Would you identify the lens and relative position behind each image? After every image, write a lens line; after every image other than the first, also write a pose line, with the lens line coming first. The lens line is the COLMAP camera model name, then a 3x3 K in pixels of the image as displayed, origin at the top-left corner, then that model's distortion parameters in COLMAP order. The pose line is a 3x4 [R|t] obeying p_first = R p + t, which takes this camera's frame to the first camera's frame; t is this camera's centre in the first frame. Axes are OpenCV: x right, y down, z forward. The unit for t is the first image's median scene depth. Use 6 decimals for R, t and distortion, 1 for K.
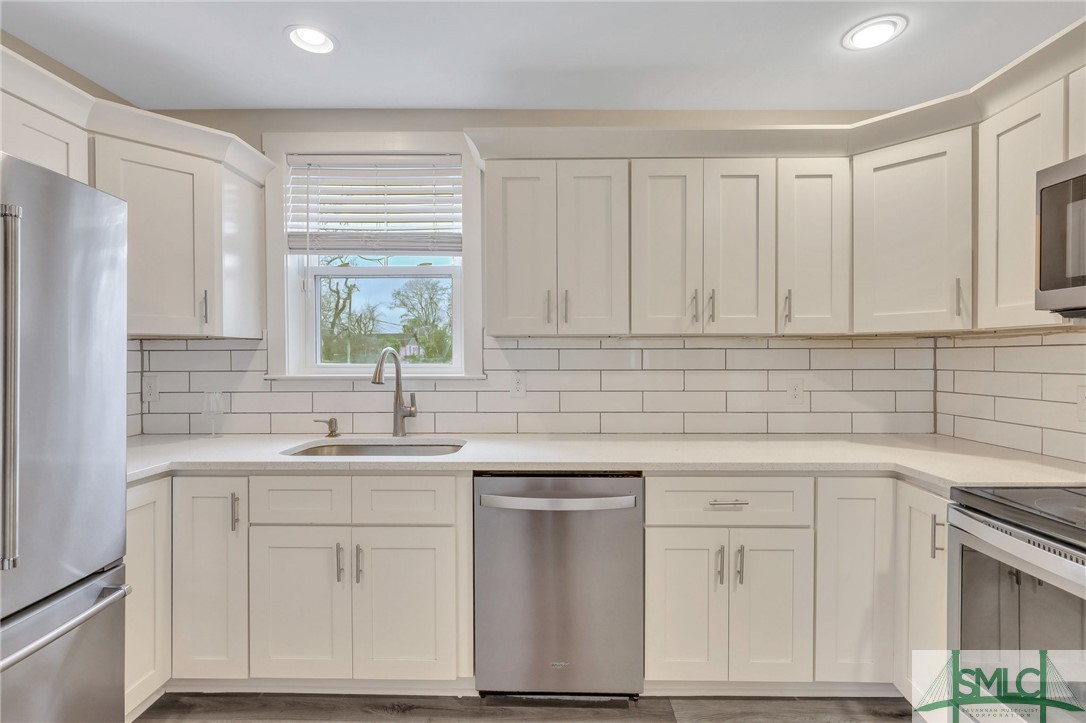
lens RADIAL K [[498.1, 0, 542.4], [0, 498.1, 356.8], [0, 0, 1]] dist [0.000830, -0.000080]
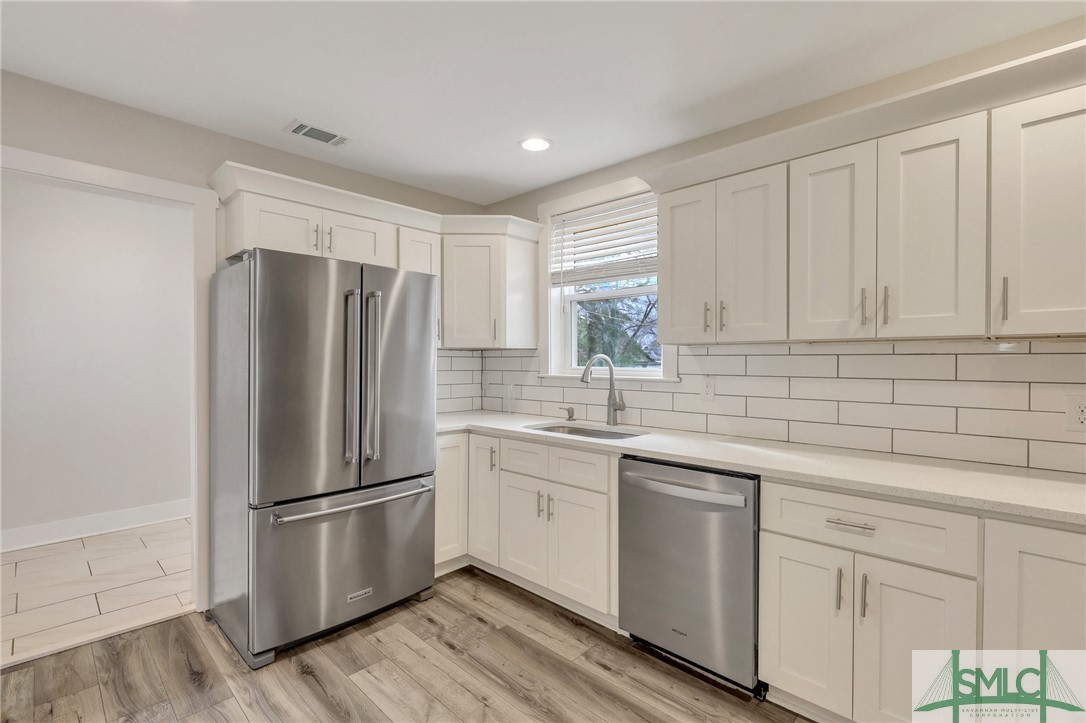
lens RADIAL K [[498.1, 0, 554.0], [0, 498.1, 361.8], [0, 0, 1]] dist [0.000830, -0.000080]
pose [[0.740120, 0.005258, -0.672454, 0.495654], [-0.005983, 0.999981, 0.001234, -0.001221], [0.672448, 0.003110, 0.740138, -0.034771]]
